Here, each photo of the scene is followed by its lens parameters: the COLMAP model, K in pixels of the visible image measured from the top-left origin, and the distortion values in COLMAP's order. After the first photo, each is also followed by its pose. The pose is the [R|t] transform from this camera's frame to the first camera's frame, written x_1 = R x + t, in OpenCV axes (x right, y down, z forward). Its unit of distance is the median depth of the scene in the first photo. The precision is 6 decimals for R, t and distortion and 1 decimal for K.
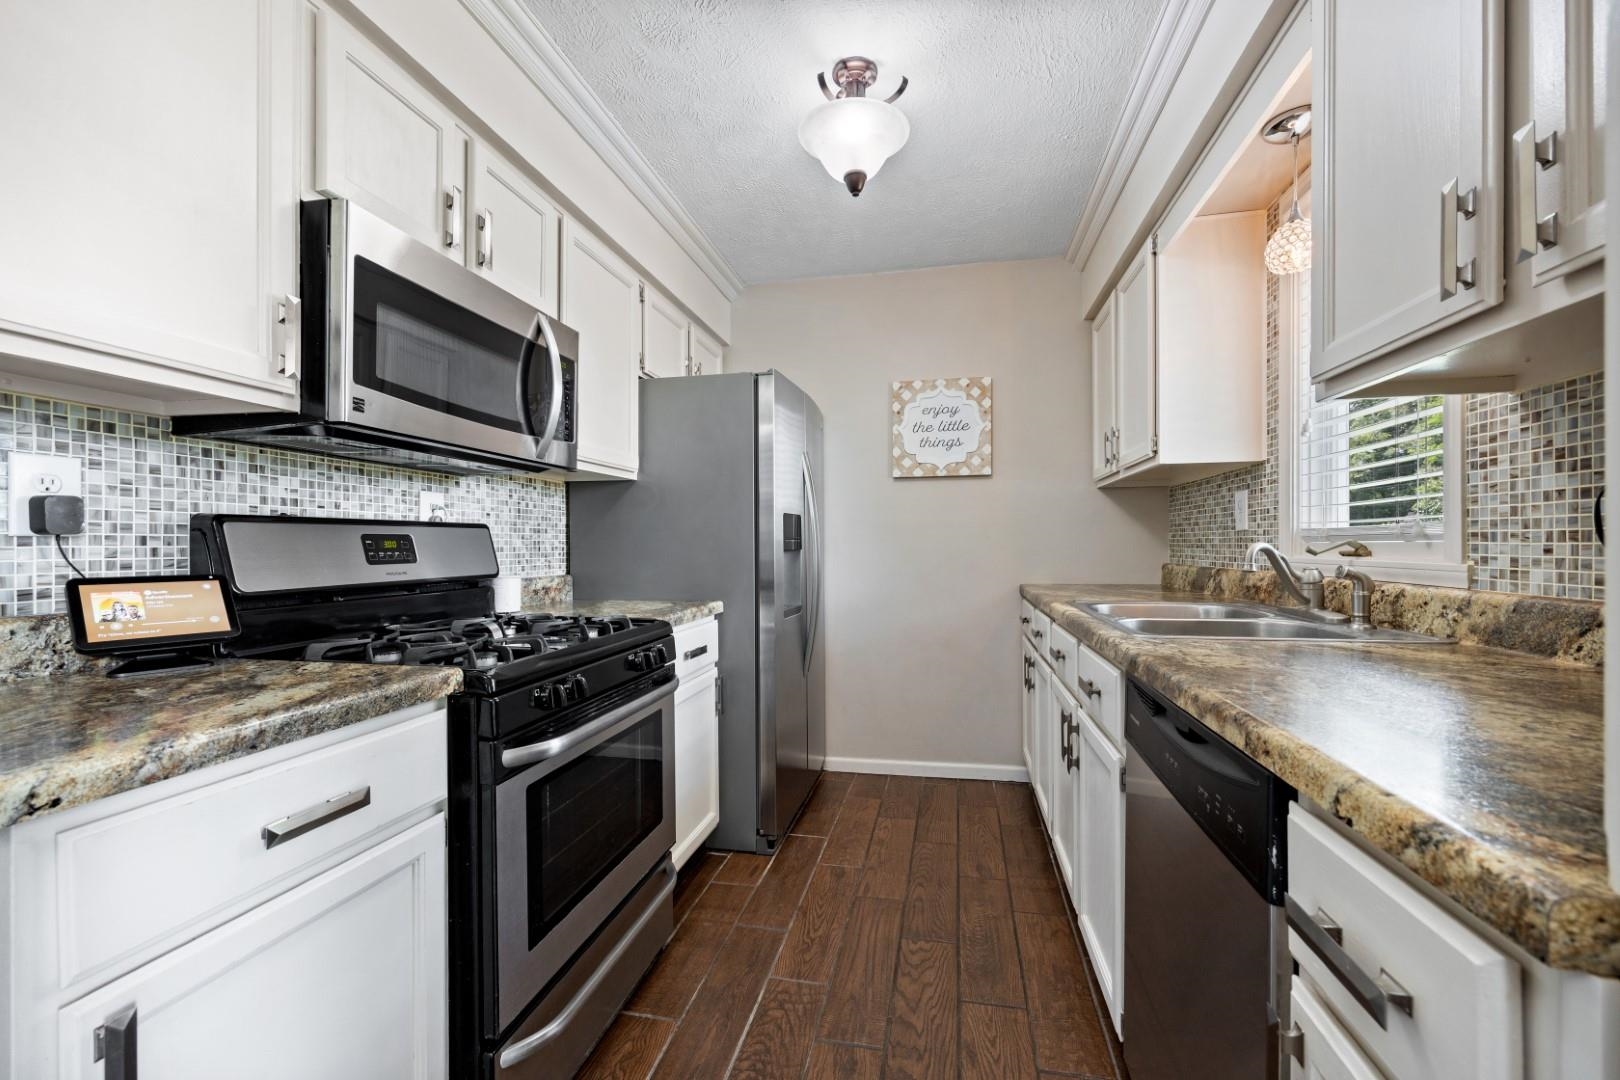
lens RADIAL K [[658.1, 0, 812.5], [0, 658.1, 548.5], [0, 0, 1]] dist [-0.000031, -0.000170]
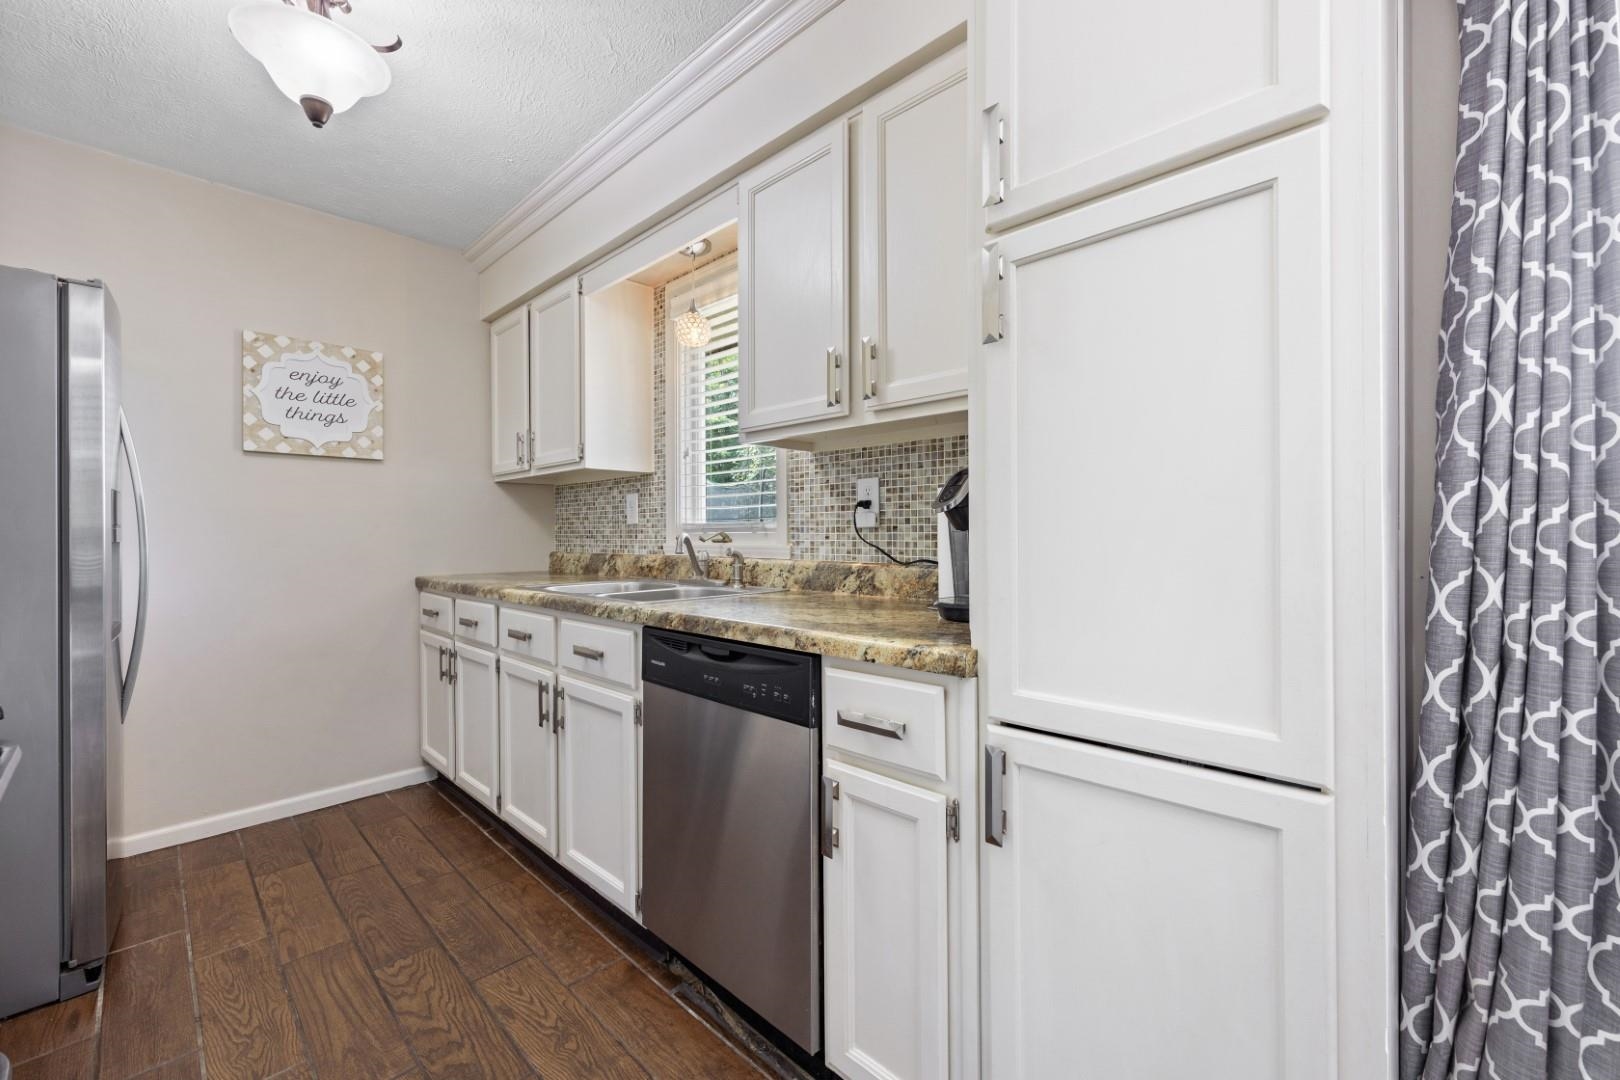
lens RADIAL K [[658.5, 0, 810.5], [0, 658.5, 532.6], [0, 0, 1]] dist [-0.001137, -0.000474]
pose [[0.537430, 0.004553, 0.843296, -0.280258], [0.006584, 0.999932, -0.009595, 0.004271], [-0.843283, 0.010709, 0.537363, 0.003555]]
